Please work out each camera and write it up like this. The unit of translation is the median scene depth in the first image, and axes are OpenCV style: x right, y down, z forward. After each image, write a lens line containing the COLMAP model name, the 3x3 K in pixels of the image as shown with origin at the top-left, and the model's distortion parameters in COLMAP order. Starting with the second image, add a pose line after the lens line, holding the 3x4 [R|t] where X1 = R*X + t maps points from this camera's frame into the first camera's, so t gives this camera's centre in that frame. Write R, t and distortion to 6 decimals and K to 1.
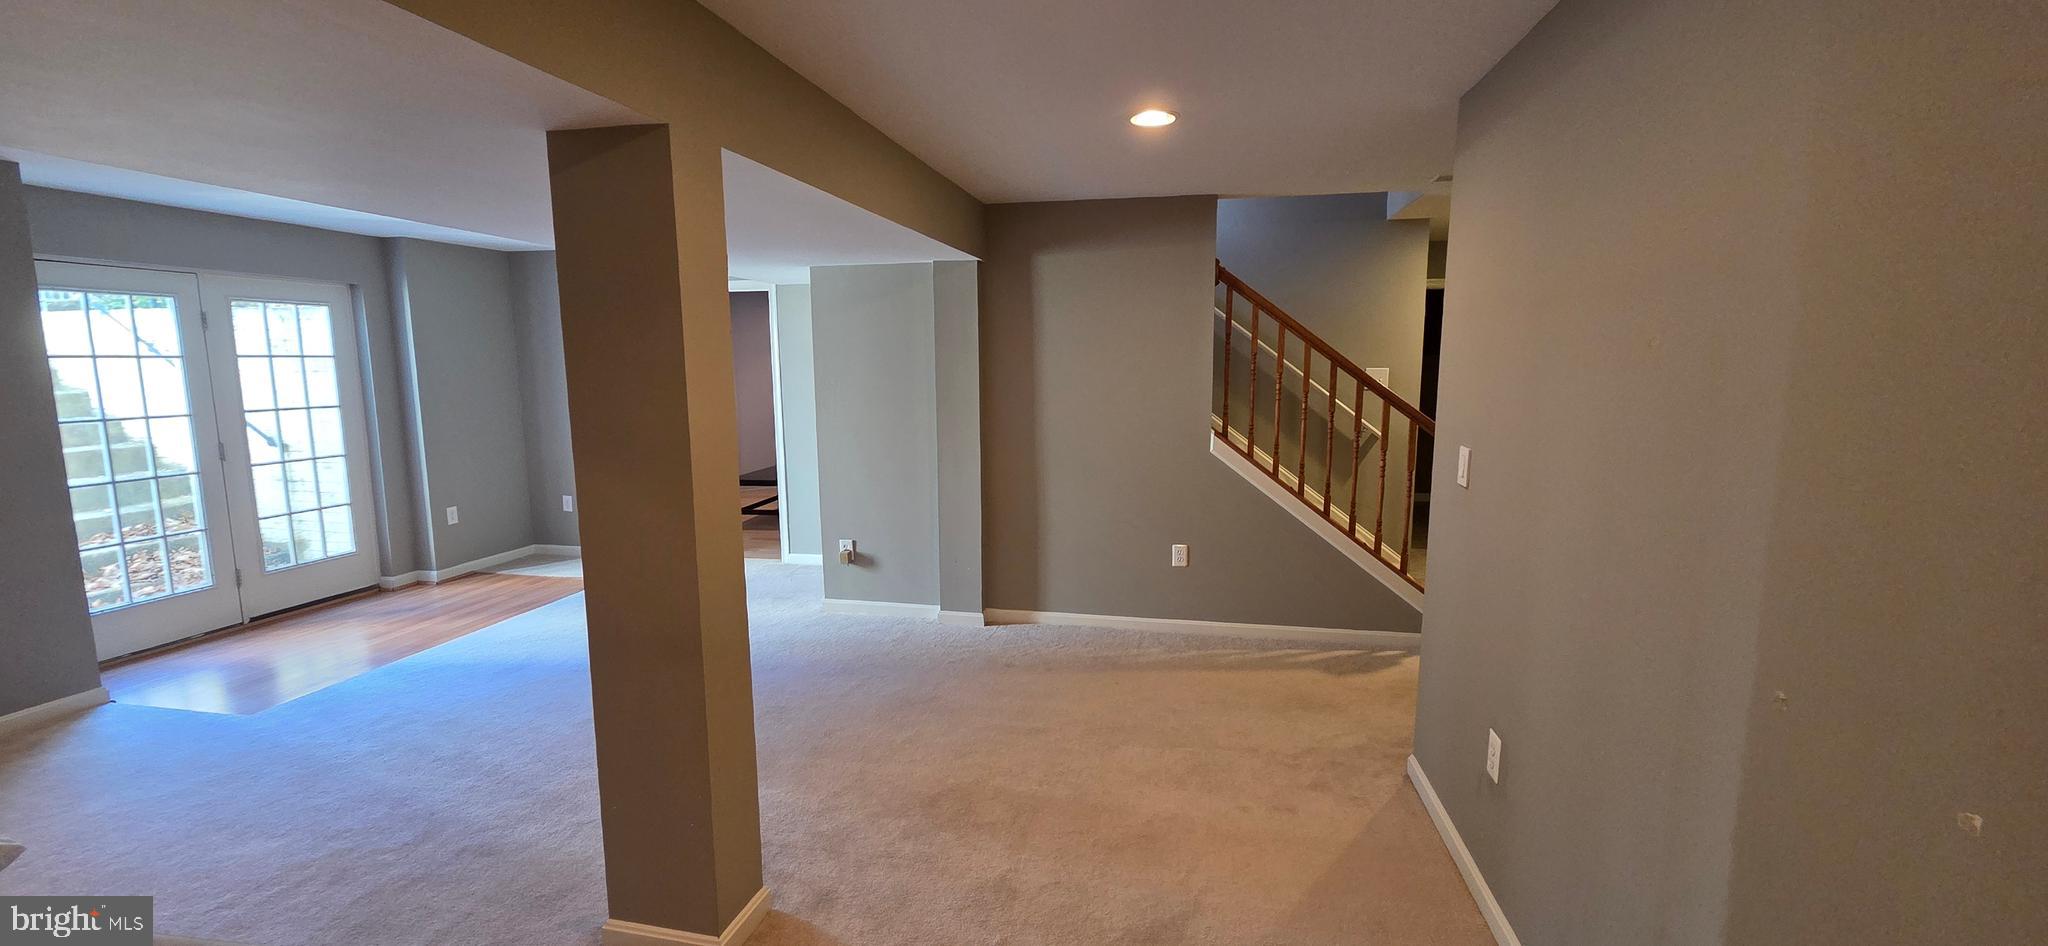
lens RADIAL K [[838.3, 0, 1022.6], [0, 838.3, 472.4], [0, 0, 1]] dist [0.002456, 0.000638]
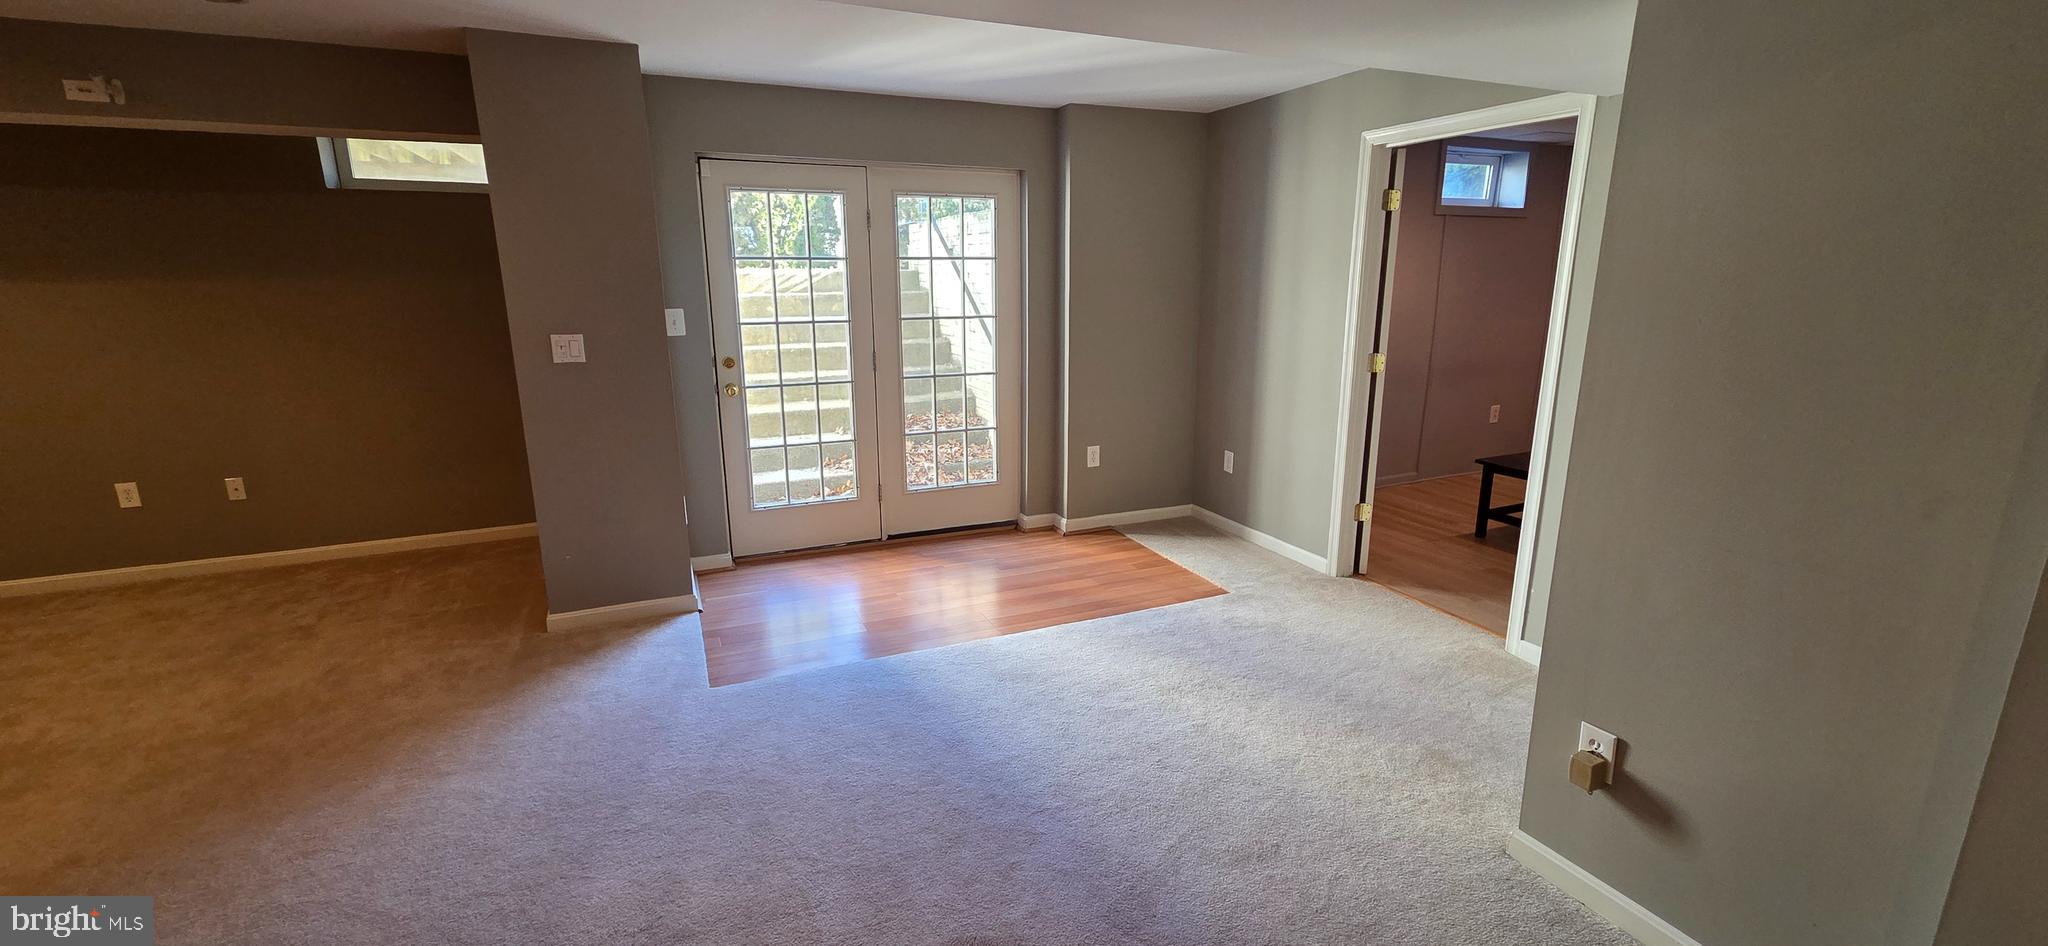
lens RADIAL K [[838.3, 0, 1033.3], [0, 838.3, 460.2], [0, 0, 1]] dist [0.002456, 0.000638]
pose [[0.578296, 0.182771, -0.795090, -0.074002], [-0.110291, 0.983150, 0.145783, -0.065737], [0.808337, 0.003385, 0.588710, 0.542444]]
